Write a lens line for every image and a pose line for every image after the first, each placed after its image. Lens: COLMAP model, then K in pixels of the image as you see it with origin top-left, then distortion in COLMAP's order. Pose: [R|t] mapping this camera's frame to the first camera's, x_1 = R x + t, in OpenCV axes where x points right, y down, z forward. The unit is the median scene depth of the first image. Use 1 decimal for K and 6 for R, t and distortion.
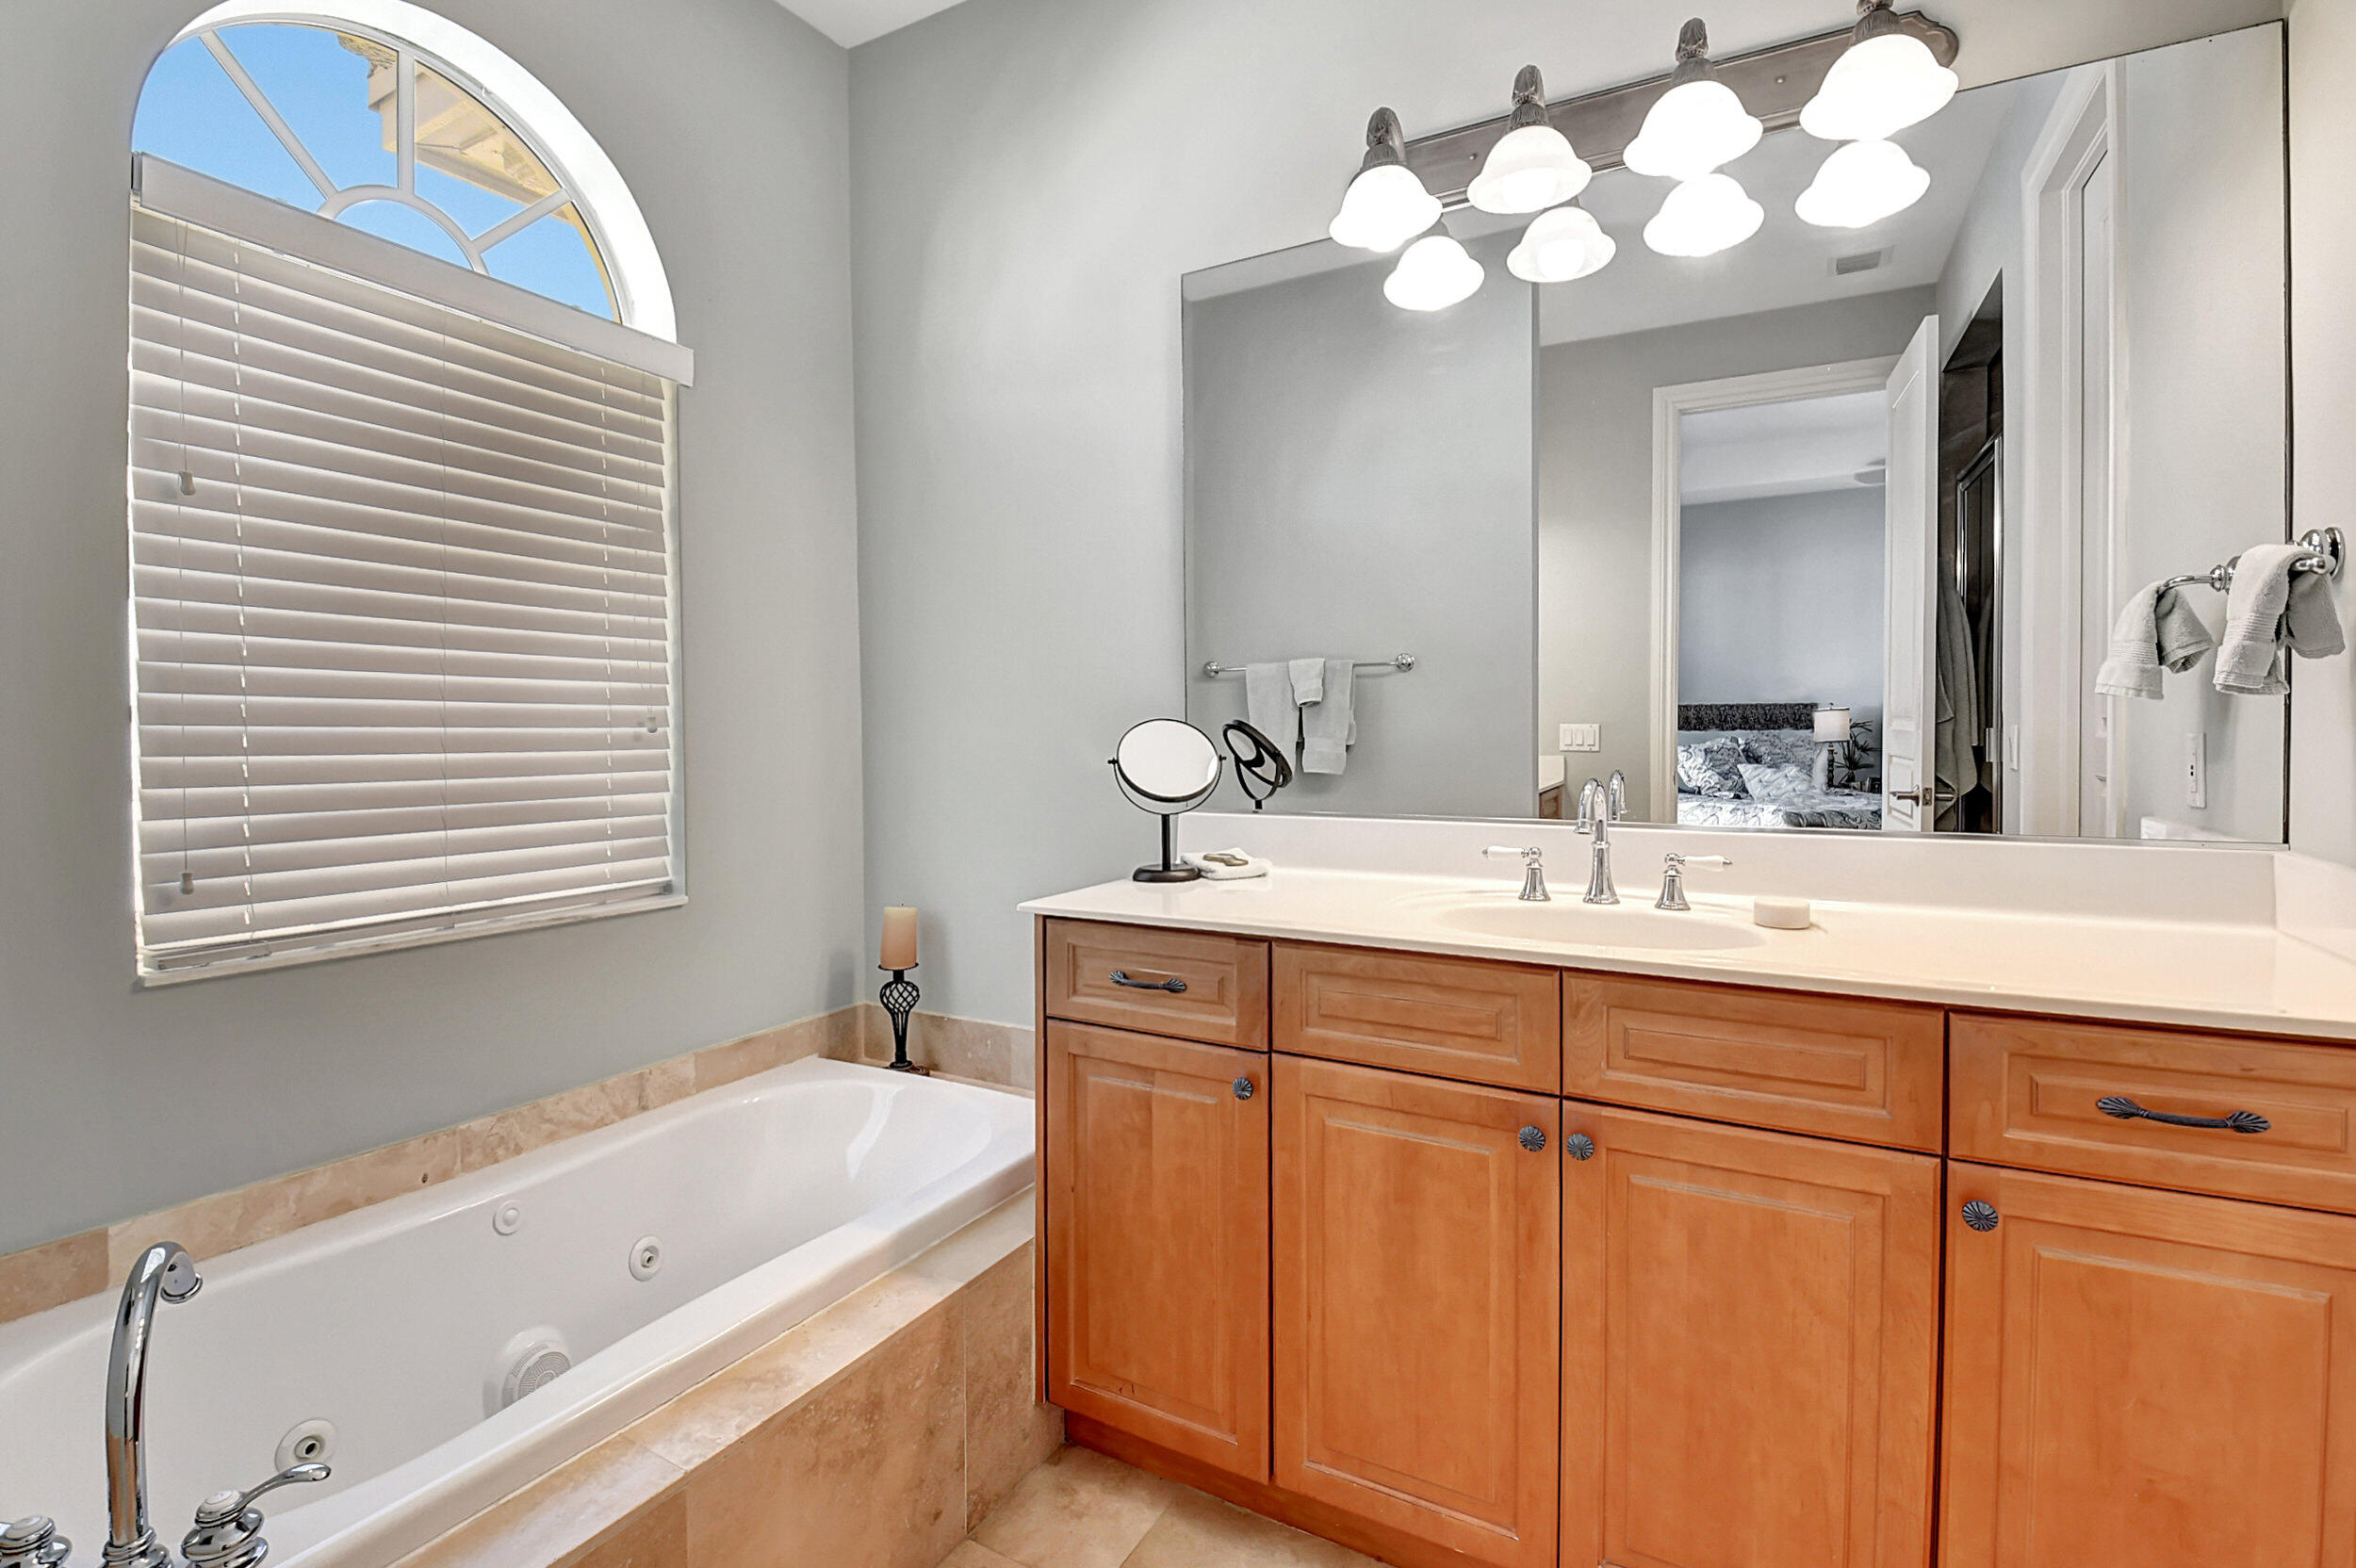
lens RADIAL K [[1062.4, 0, 1185.2], [0, 1062.4, 733.8], [0, 0, 1]] dist [0.009581, -0.013250]
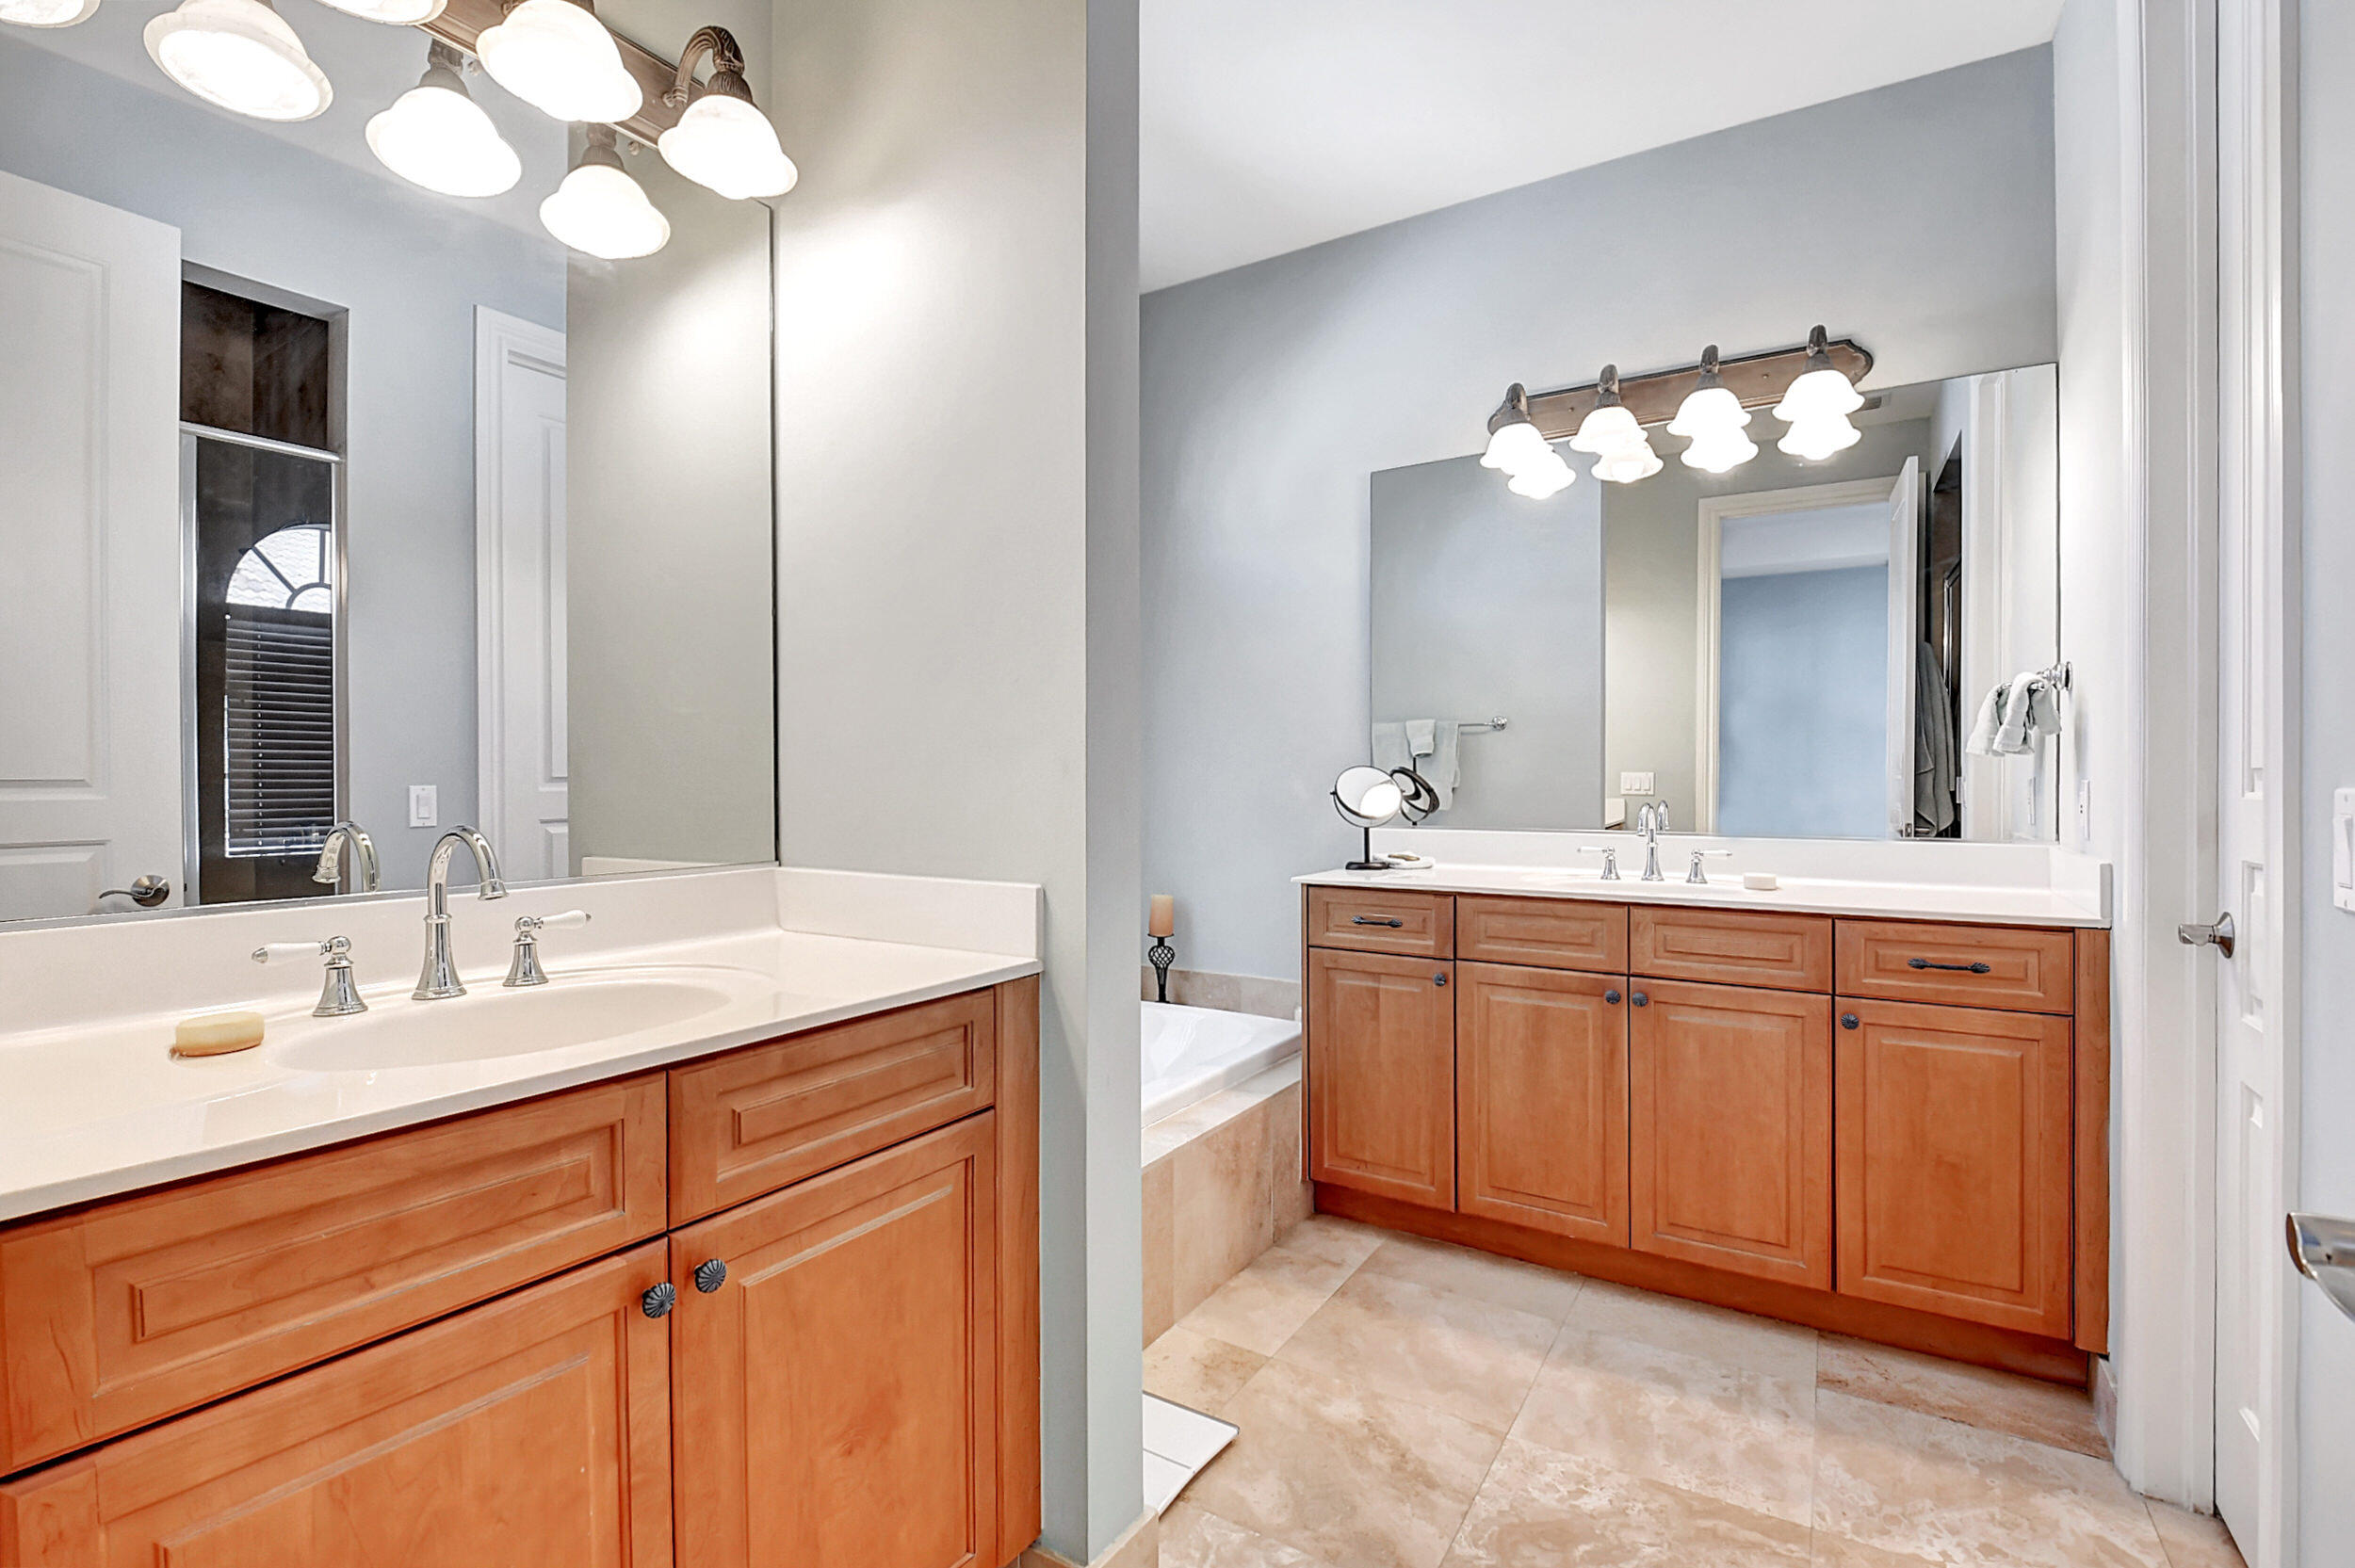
lens RADIAL K [[1044.0, 0, 1182.0], [0, 1044.0, 760.5], [0, 0, 1]] dist [0.016073, -0.012091]
pose [[0.998434, 0.004563, -0.055756, -0.269859], [-0.005666, 0.999791, -0.019640, 0.012332], [0.055655, 0.019925, 0.998251, -0.725361]]
